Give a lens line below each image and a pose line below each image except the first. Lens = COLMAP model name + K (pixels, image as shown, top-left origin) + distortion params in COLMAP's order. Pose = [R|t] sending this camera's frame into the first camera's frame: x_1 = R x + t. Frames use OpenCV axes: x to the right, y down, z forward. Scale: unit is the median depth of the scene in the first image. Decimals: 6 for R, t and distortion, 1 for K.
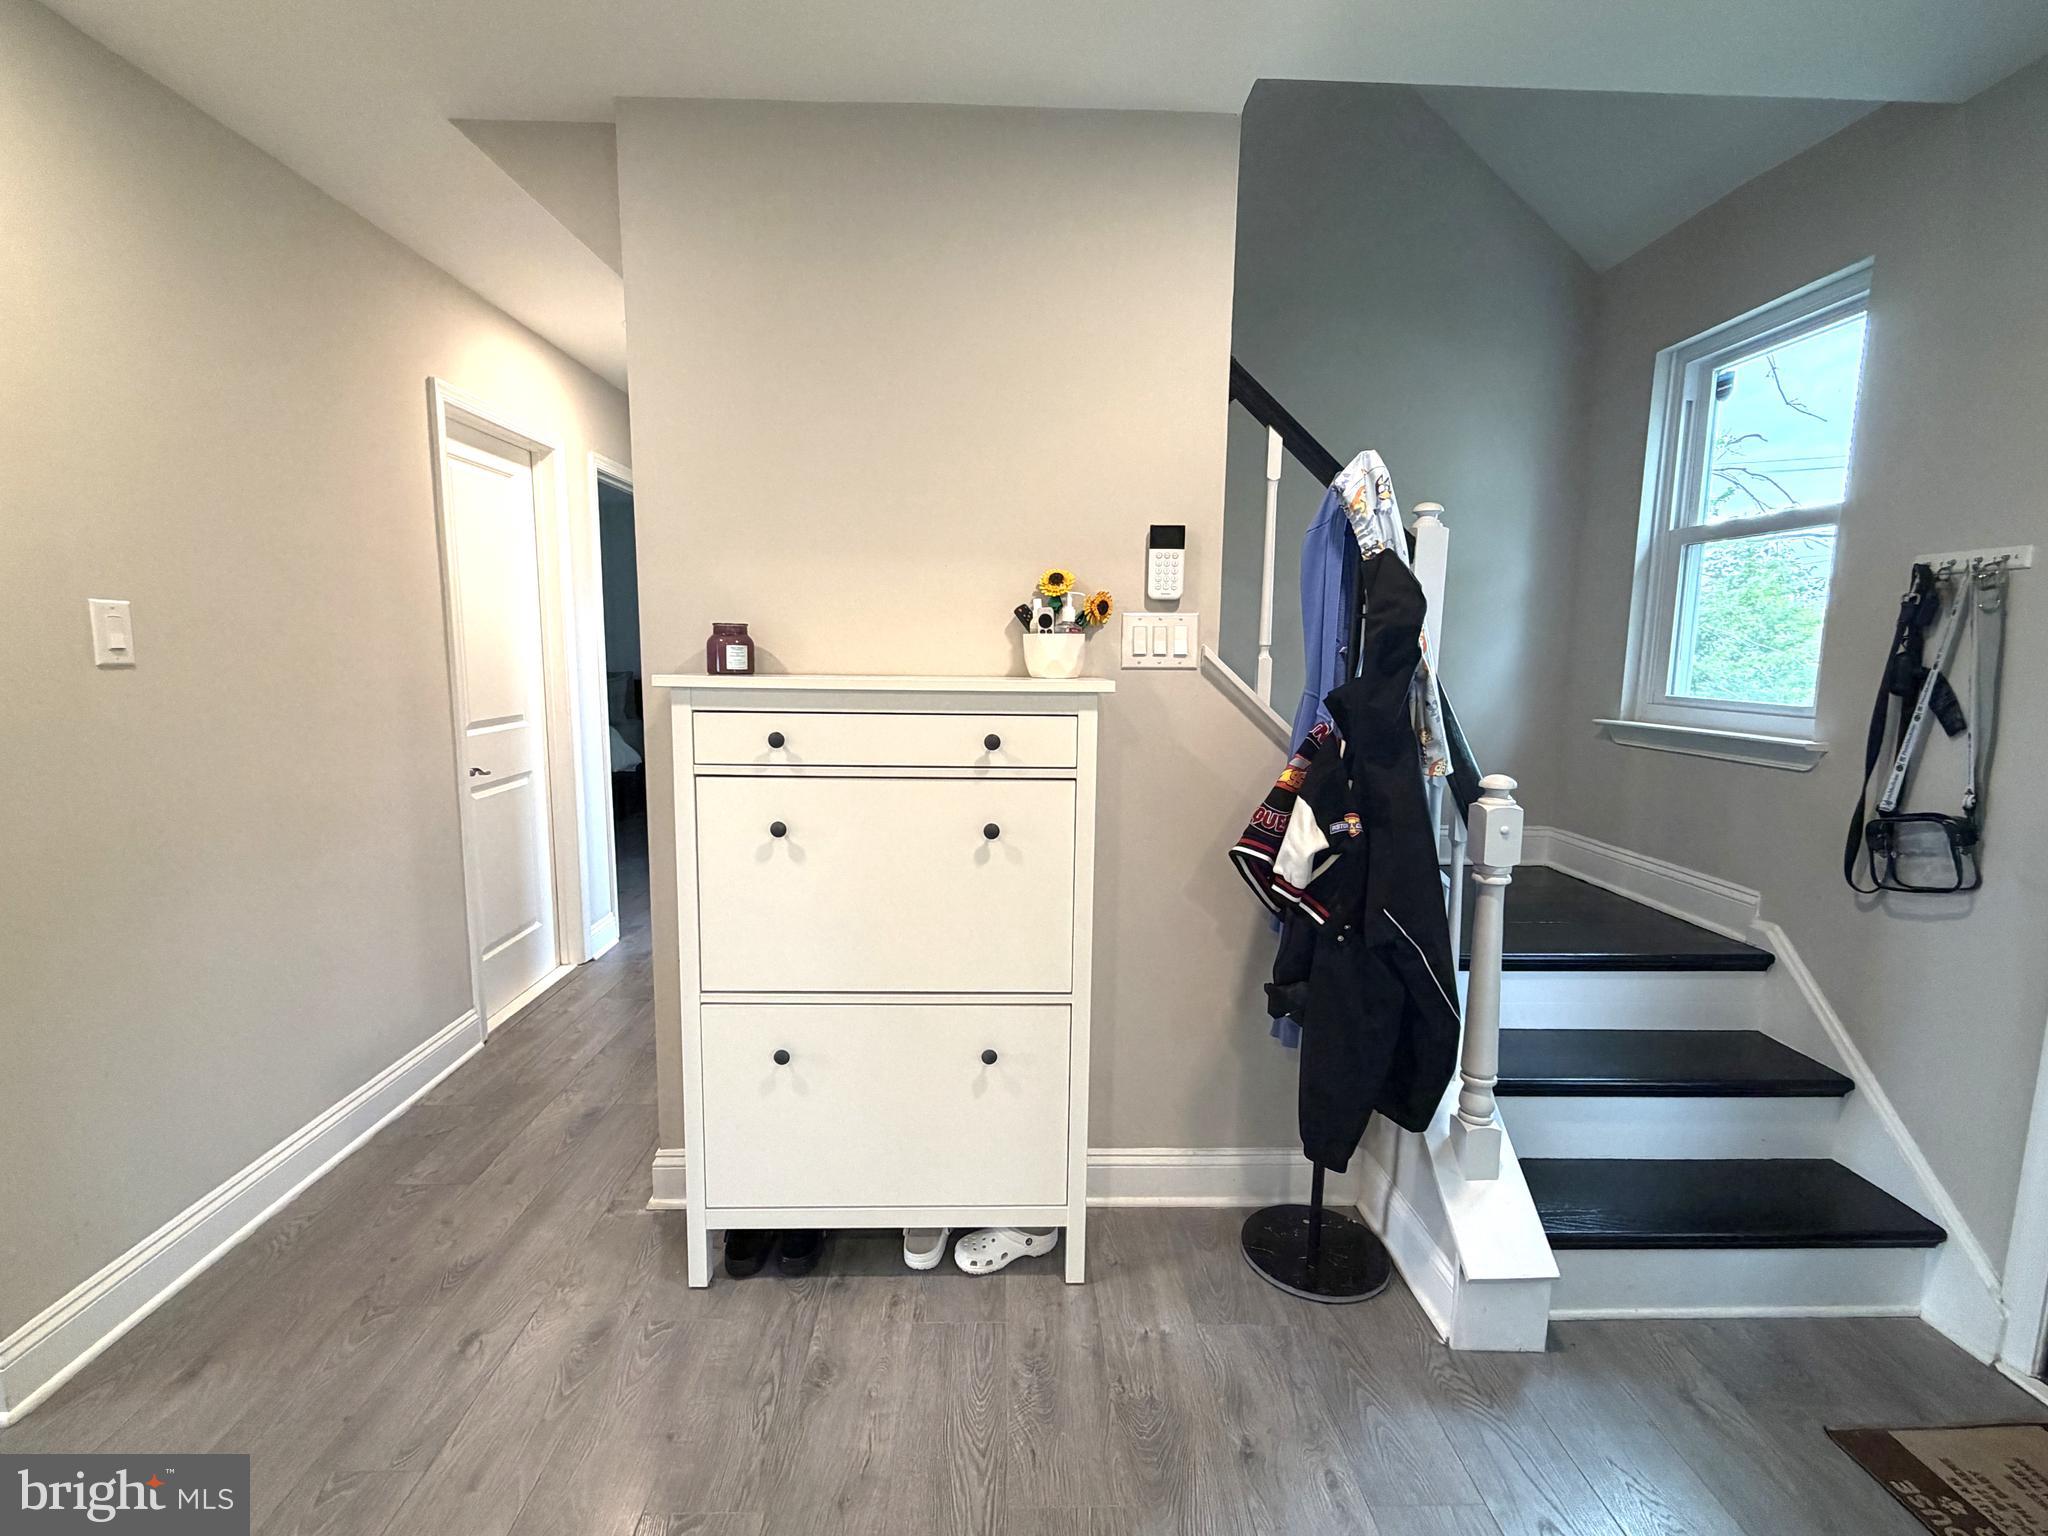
lens RADIAL K [[936.3, 0, 1021.6], [0, 936.3, 776.5], [0, 0, 1]] dist [-0.000553, 0.000256]
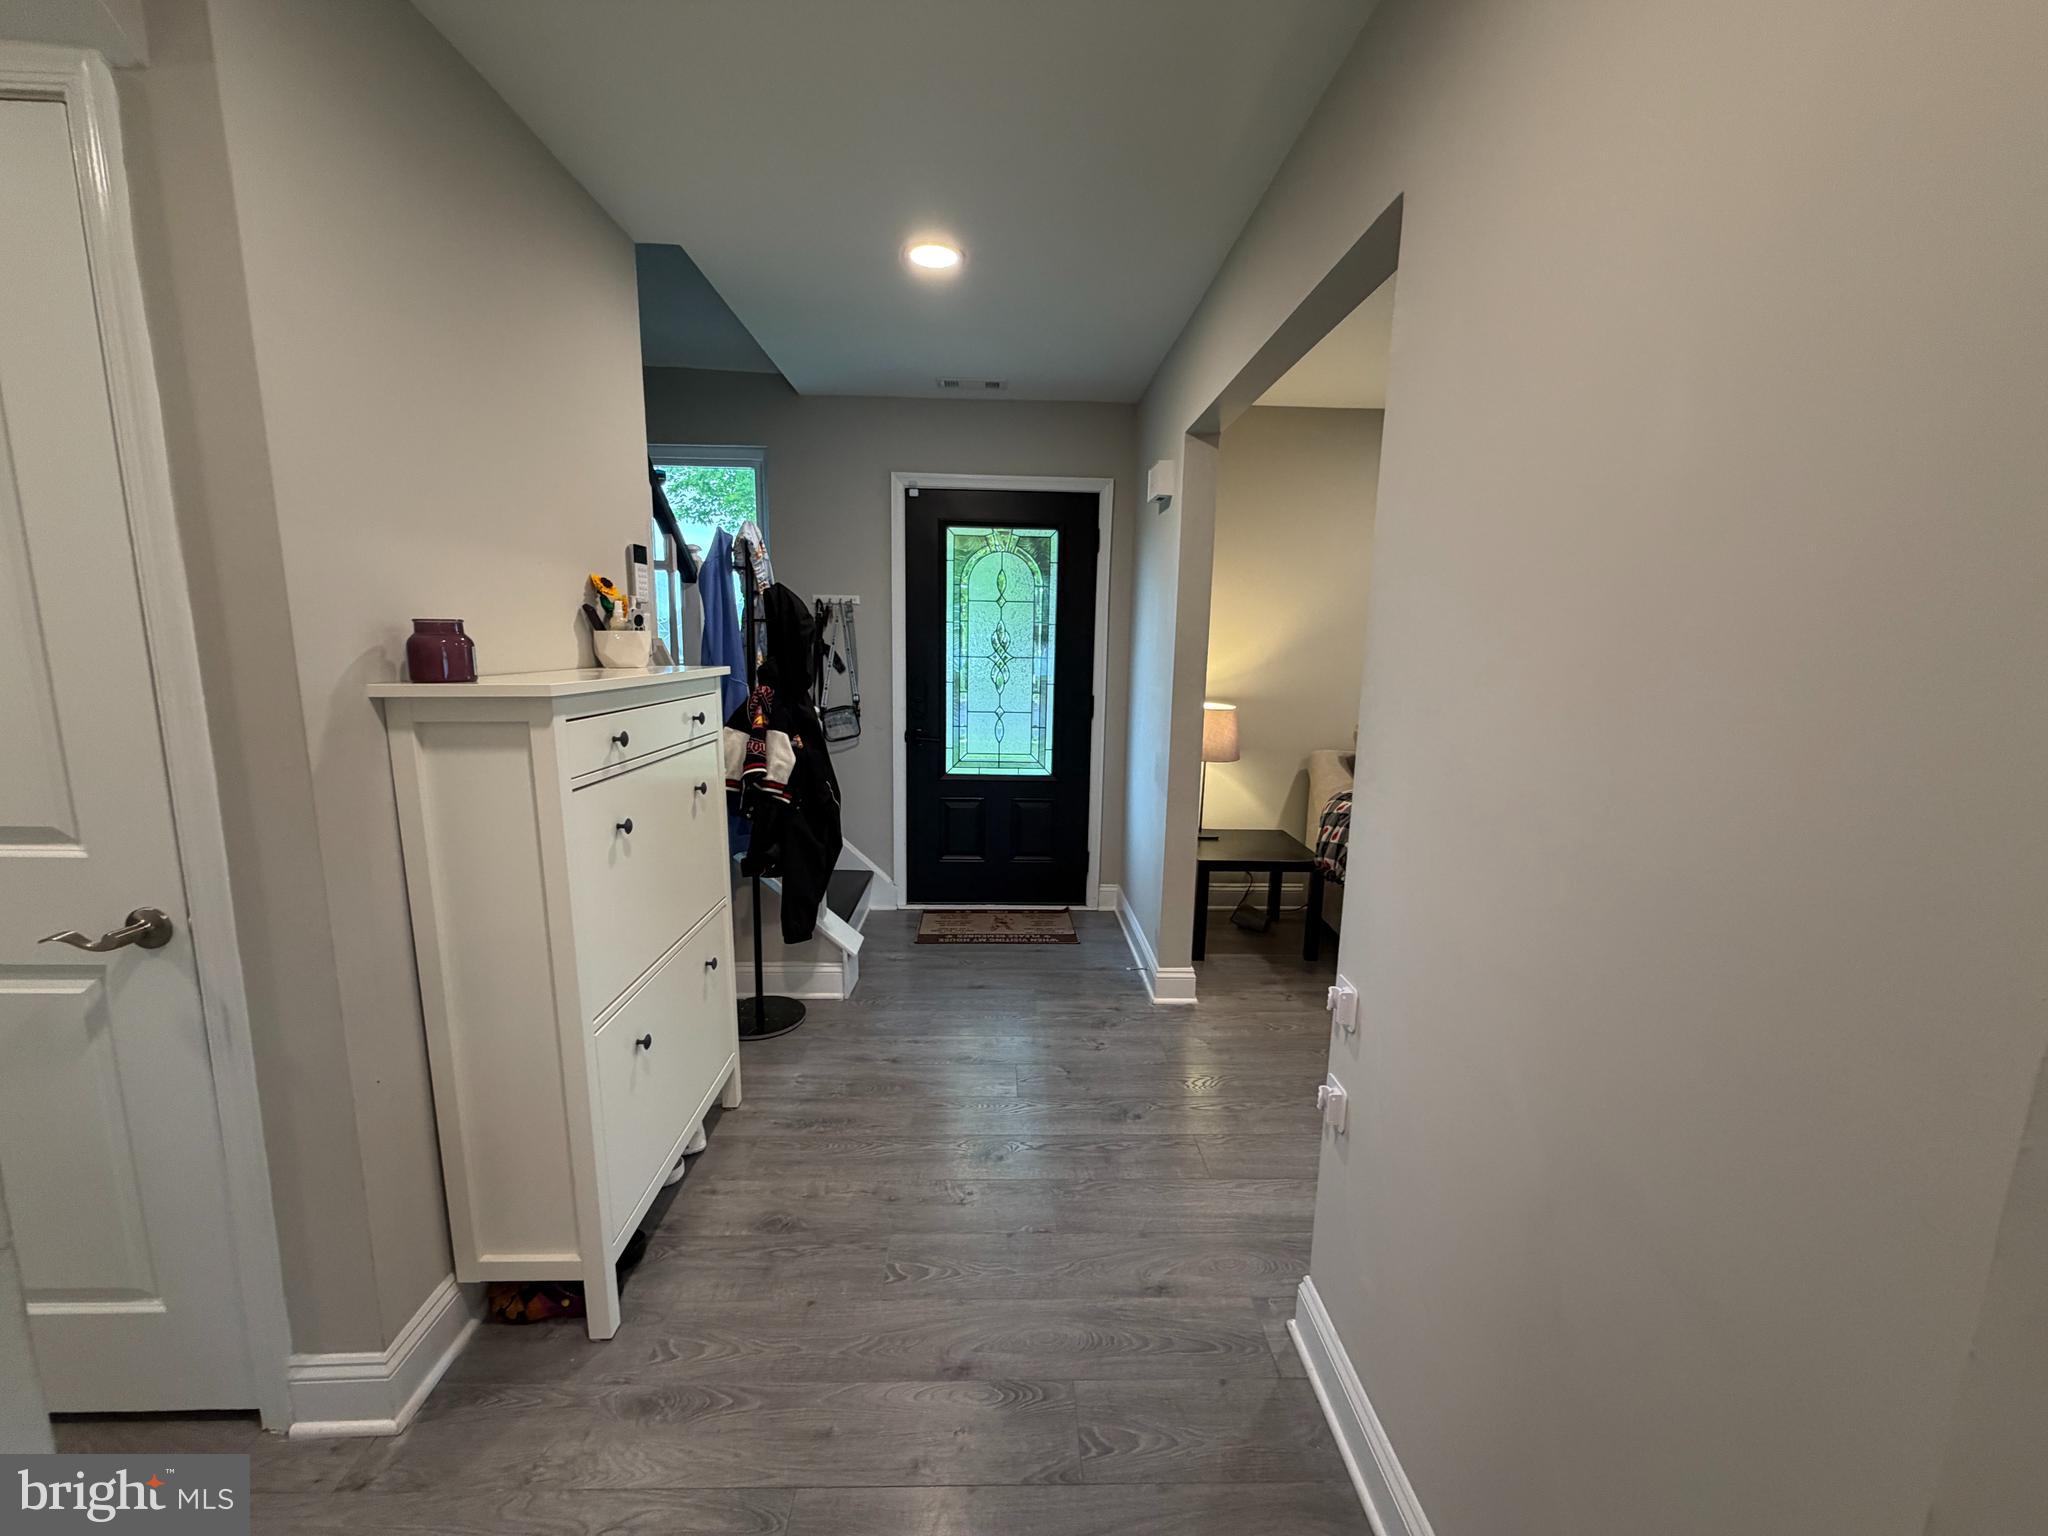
lens RADIAL K [[812.0, 0, 1030.1], [0, 812.0, 762.1], [0, 0, 1]] dist [0.000586, 0.000096]
pose [[-0.011192, -0.163491, 0.986481, -1.132139], [0.124281, 0.978666, 0.163606, -0.102171], [-0.992184, 0.124432, 0.009365, 0.541060]]
